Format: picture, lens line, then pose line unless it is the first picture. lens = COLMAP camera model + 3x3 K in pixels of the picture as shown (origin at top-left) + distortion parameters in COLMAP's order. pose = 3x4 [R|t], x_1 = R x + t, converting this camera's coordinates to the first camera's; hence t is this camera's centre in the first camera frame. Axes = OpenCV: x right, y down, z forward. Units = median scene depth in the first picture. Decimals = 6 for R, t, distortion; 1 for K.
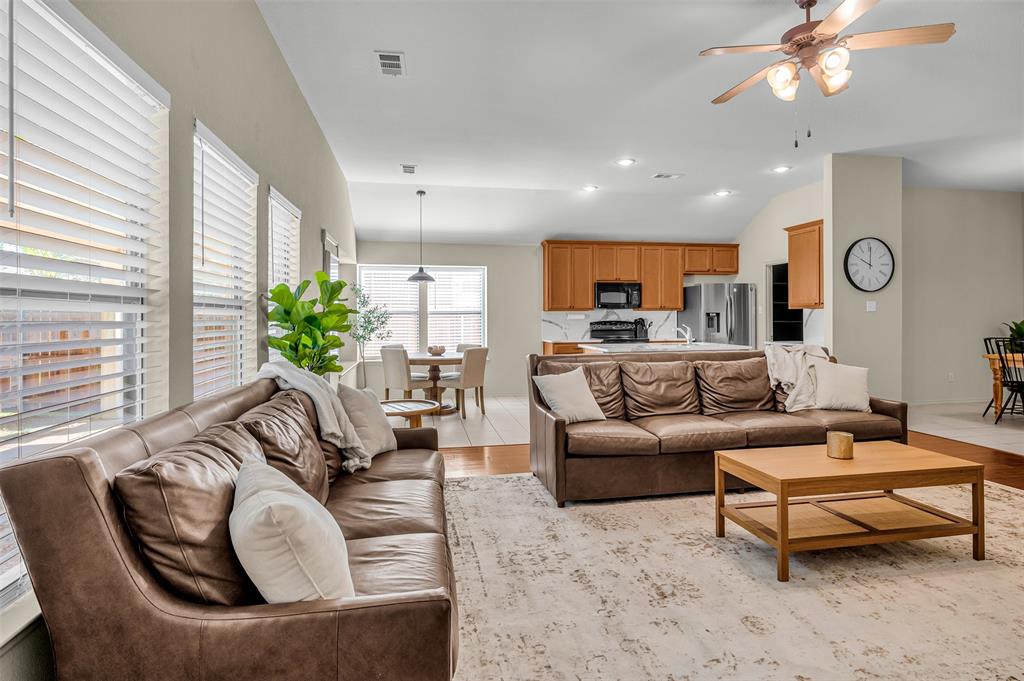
lens RADIAL K [[538.2, 0, 516.8], [0, 538.2, 317.0], [0, 0, 1]] dist [-0.001152, -0.000201]
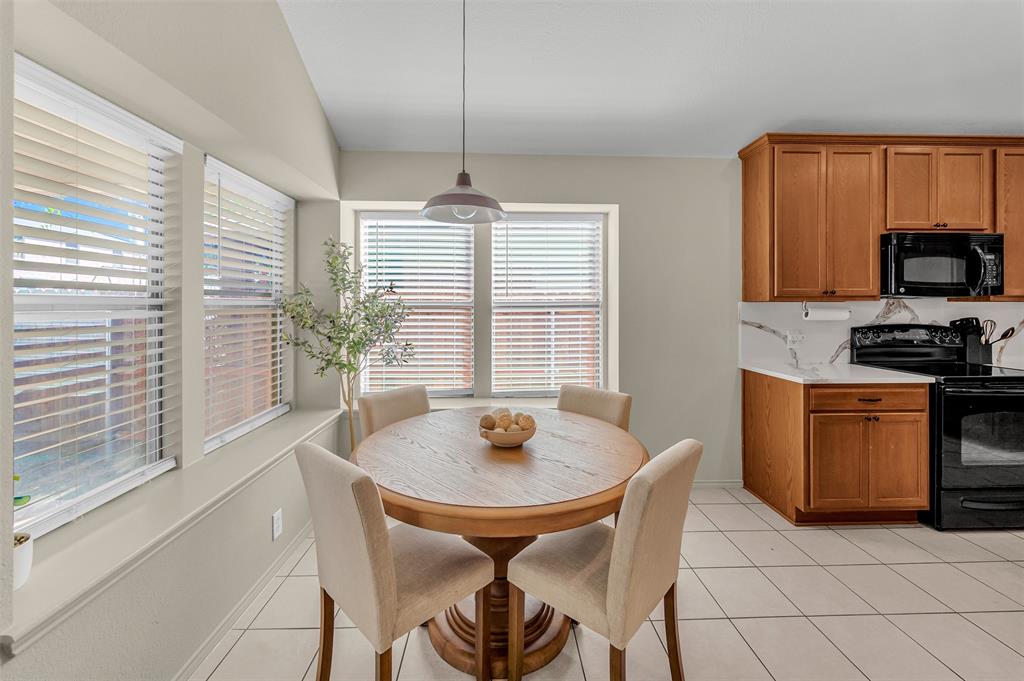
lens RADIAL K [[407.9, 0, 508.4], [0, 407.9, 304.9], [0, 0, 1]] dist [0.001108, 0.000239]
pose [[0.989196, 0.004084, -0.146541, -0.095394], [-0.003919, 0.999991, 0.001413, -0.008211], [0.146545, -0.000824, 0.989204, 0.636981]]
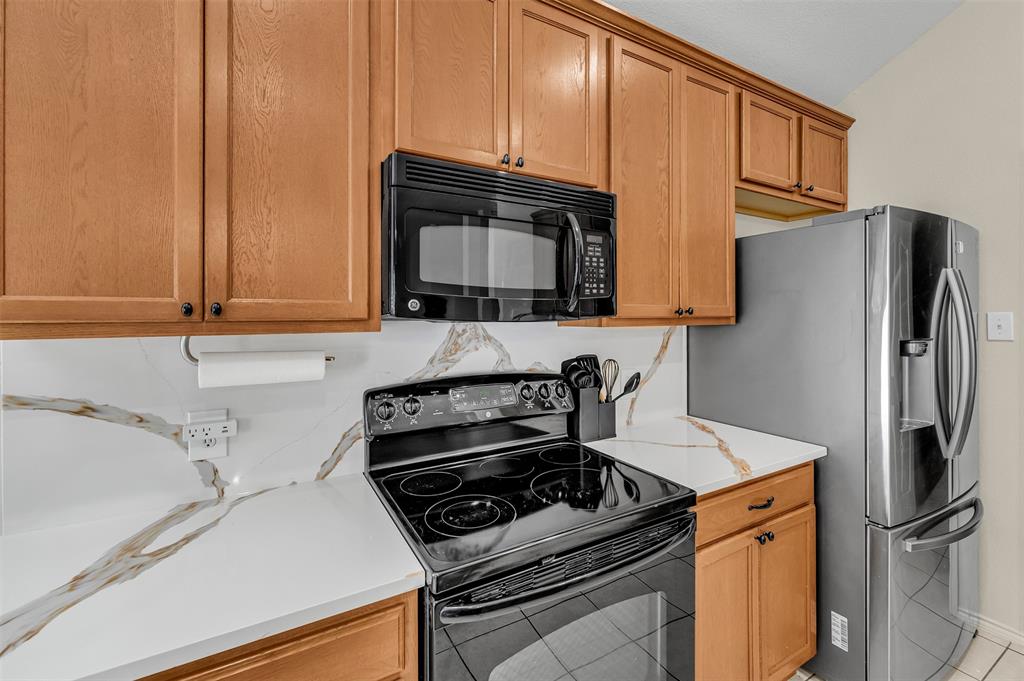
lens RADIAL K [[426.3, 0, 513.3], [0, 426.3, 316.1], [0, 0, 1]] dist [0.001389, 0.000102]
pose [[0.941609, 0.002771, 0.336697, 0.138353], [-0.005070, 0.999969, 0.005949, -0.017773], [-0.336670, -0.007308, 0.941594, 0.857738]]
